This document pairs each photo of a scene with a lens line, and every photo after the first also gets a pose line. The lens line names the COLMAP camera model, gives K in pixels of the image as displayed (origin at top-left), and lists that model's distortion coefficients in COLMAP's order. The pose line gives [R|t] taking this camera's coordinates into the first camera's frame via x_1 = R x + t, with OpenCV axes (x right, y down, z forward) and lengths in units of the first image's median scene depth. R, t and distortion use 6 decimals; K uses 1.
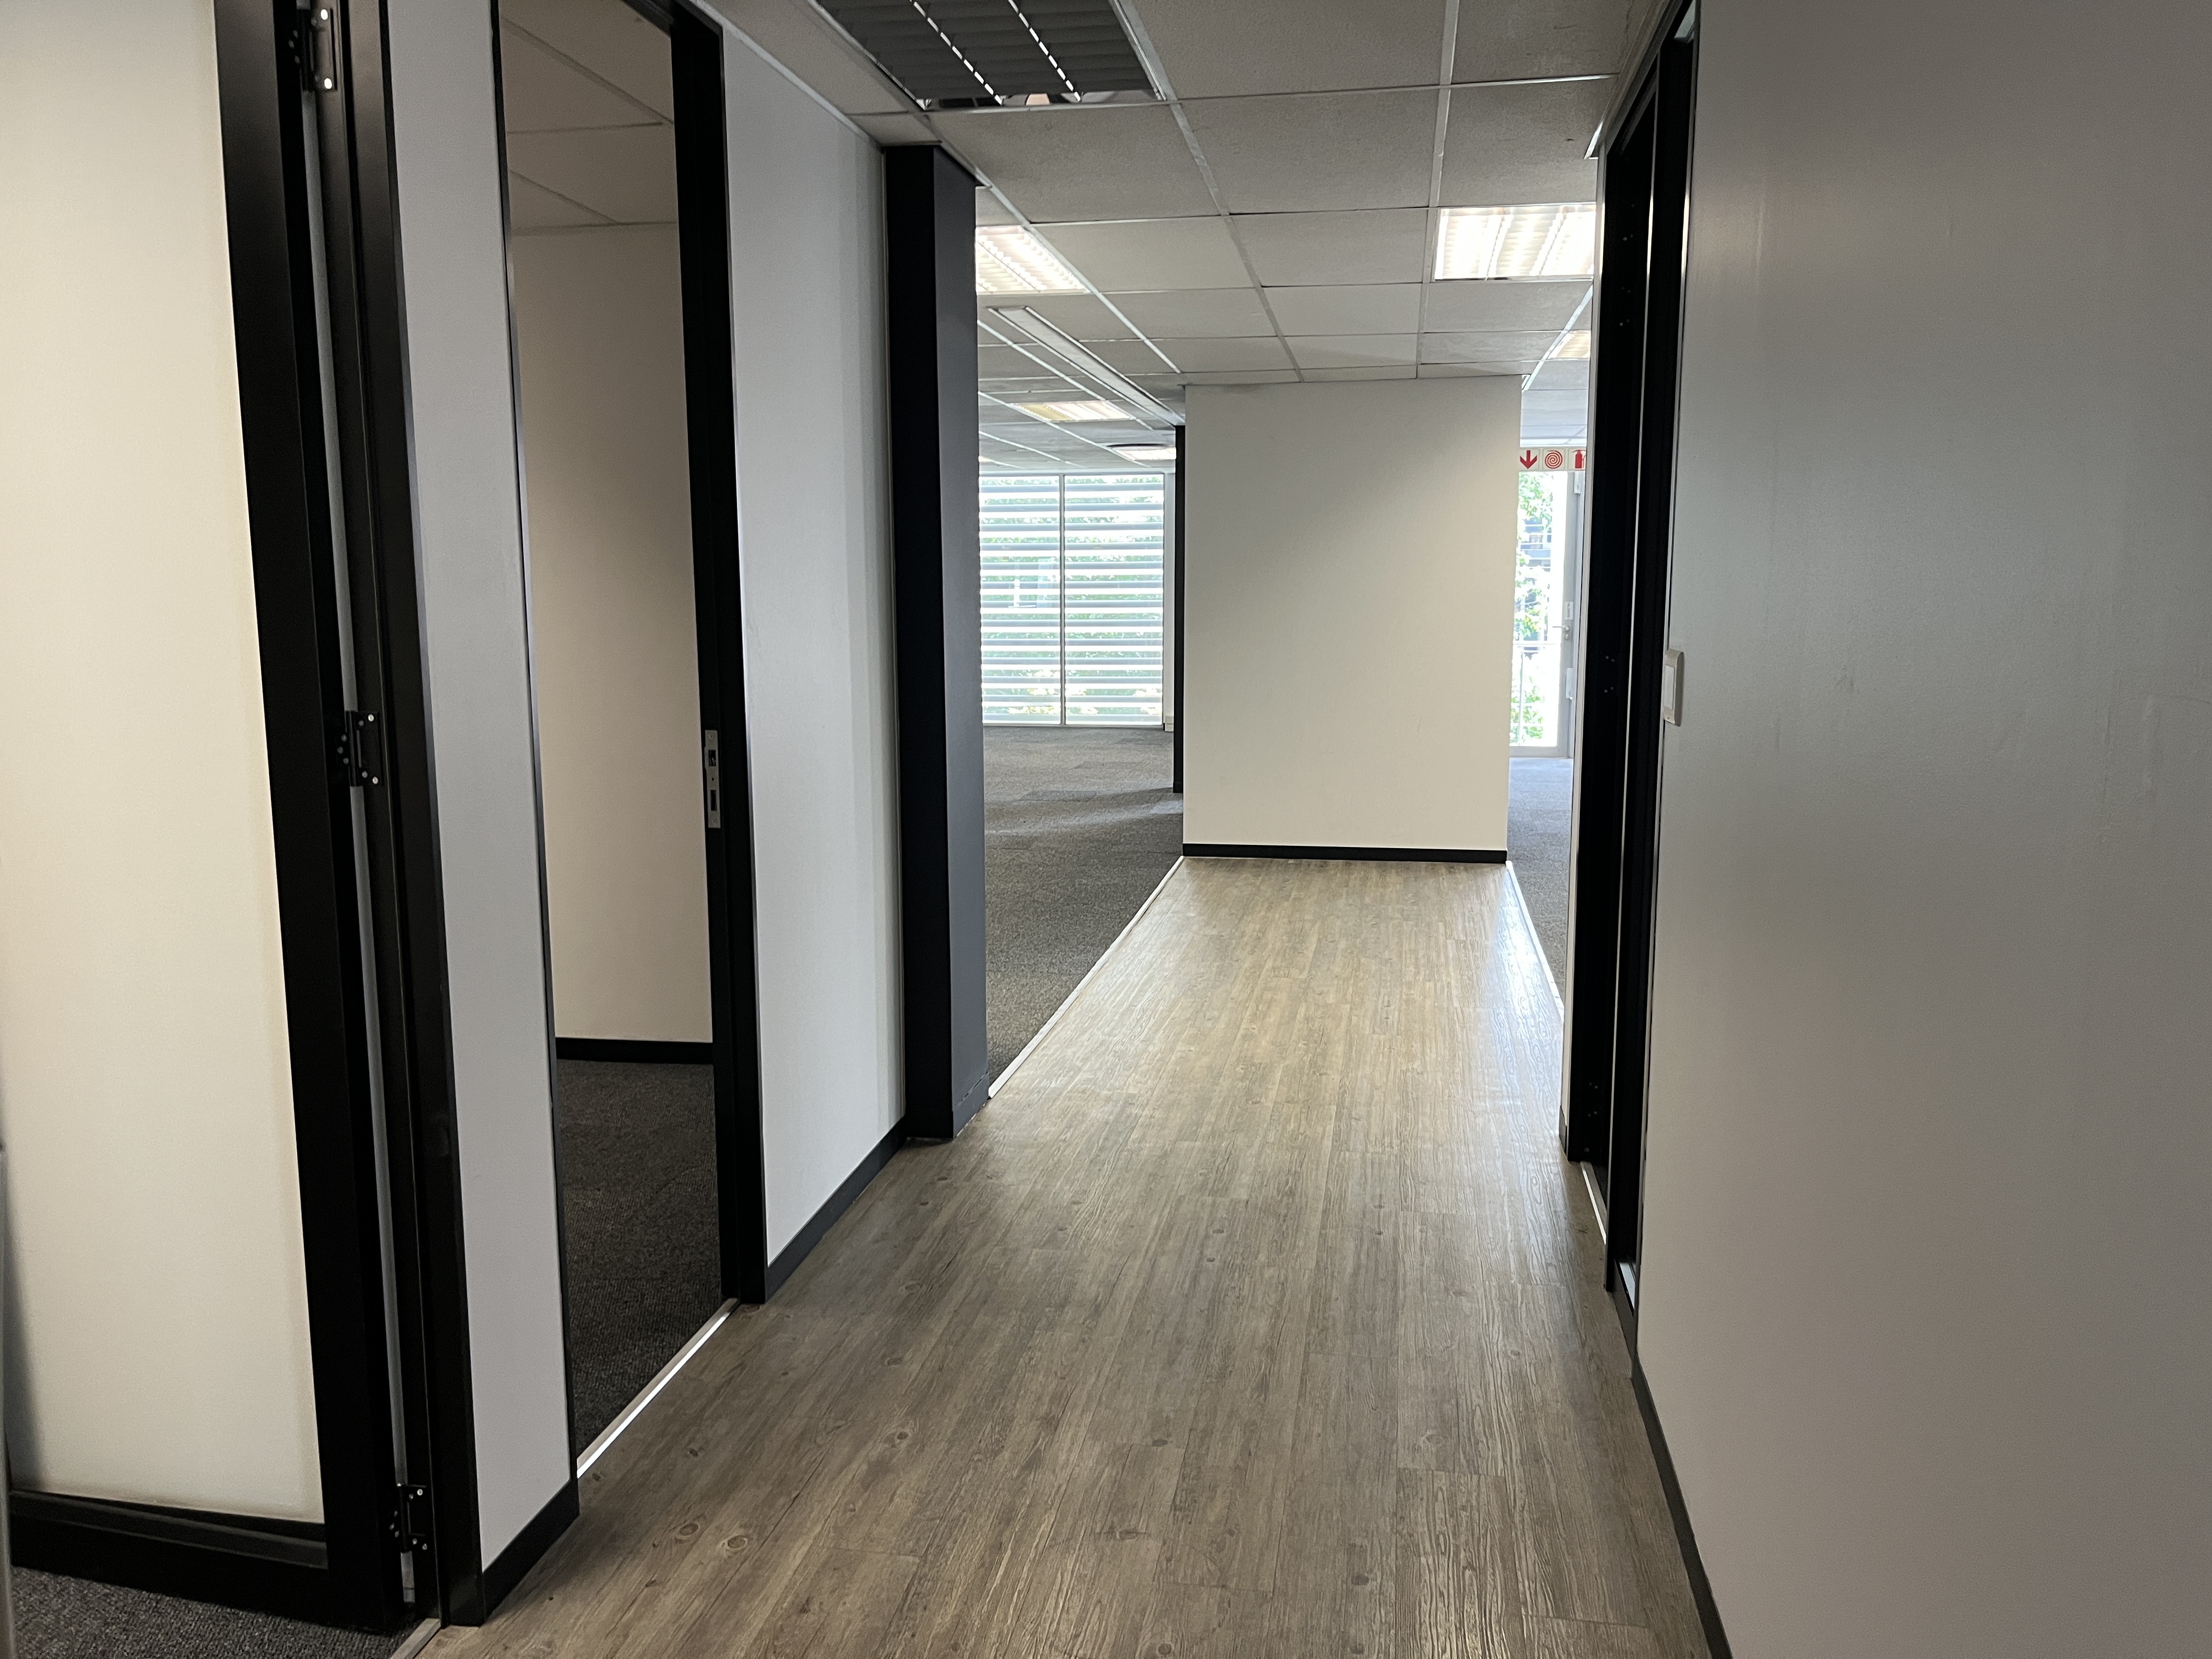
lens RADIAL K [[1675.6, 0, 1103.1], [0, 1675.6, 827.6], [0, 0, 1]] dist [0.035245, -0.078383]
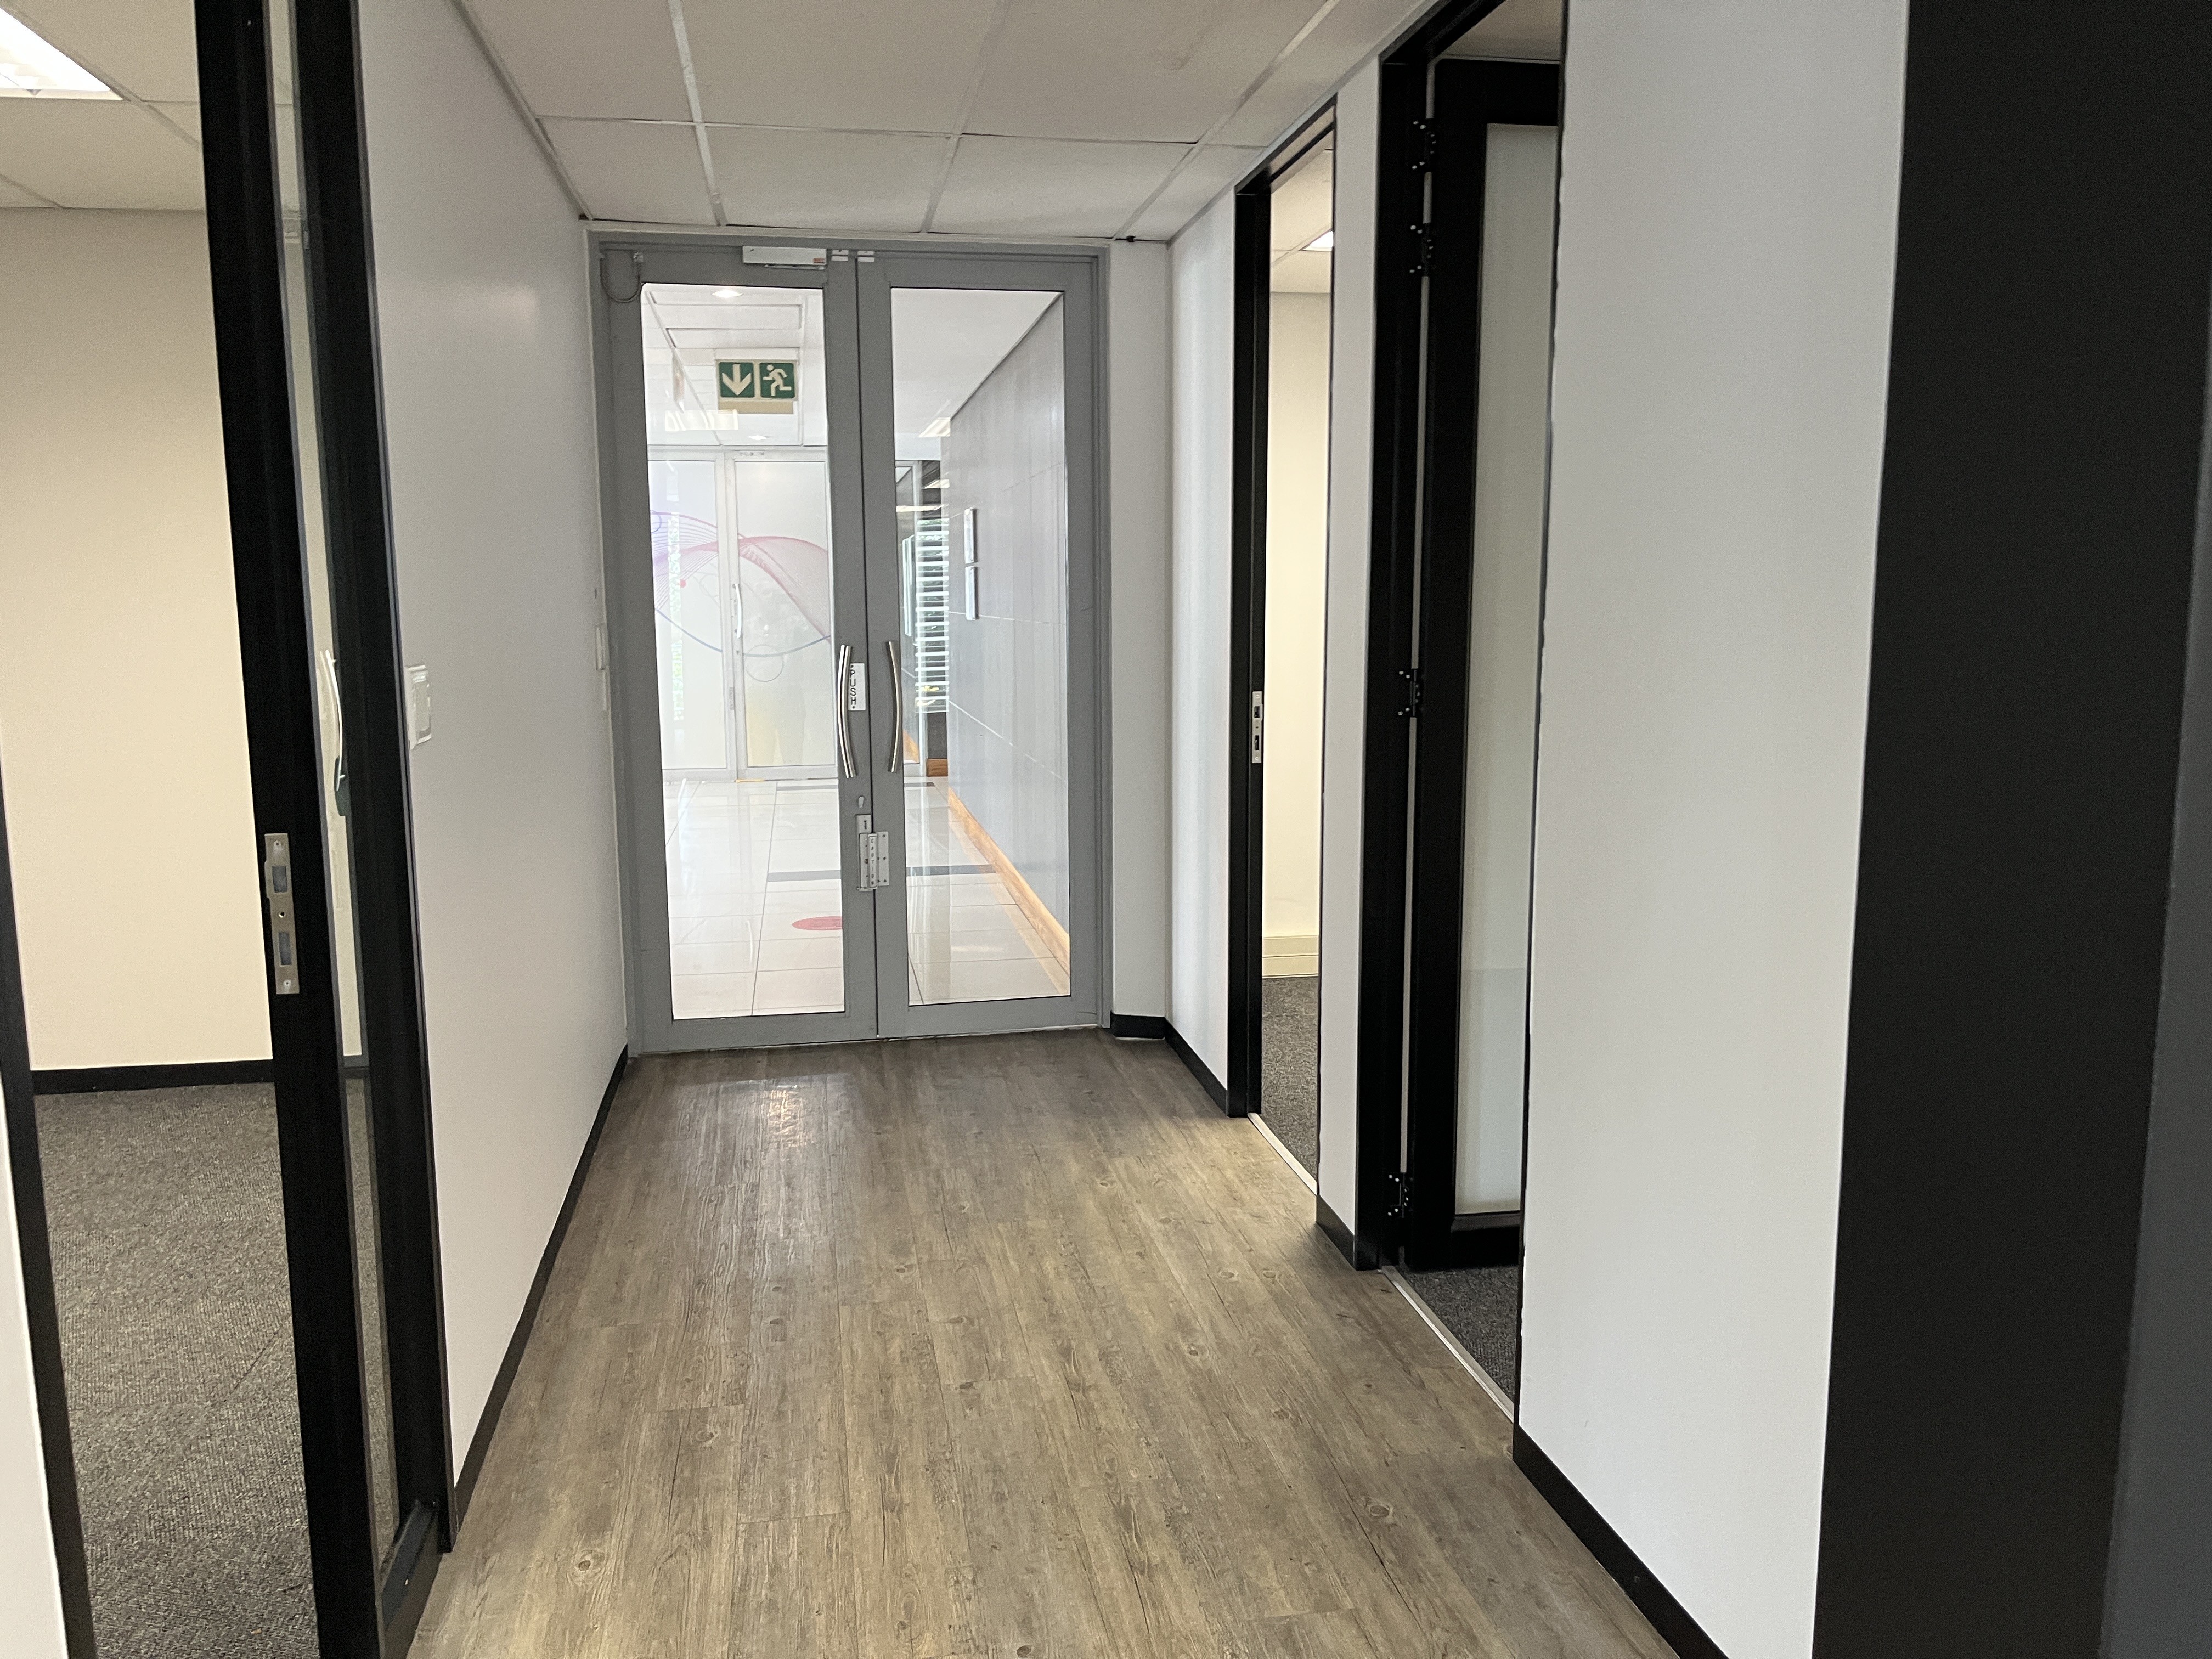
lens RADIAL K [[1675.6, 0, 1104.8], [0, 1675.6, 830.9], [0, 0, 1]] dist [0.035245, -0.078383]
pose [[-0.937137, 0.057881, -0.344129, 0.304144], [-0.042499, 0.959877, 0.277181, -0.279947], [0.346365, 0.274381, -0.897076, 1.922810]]
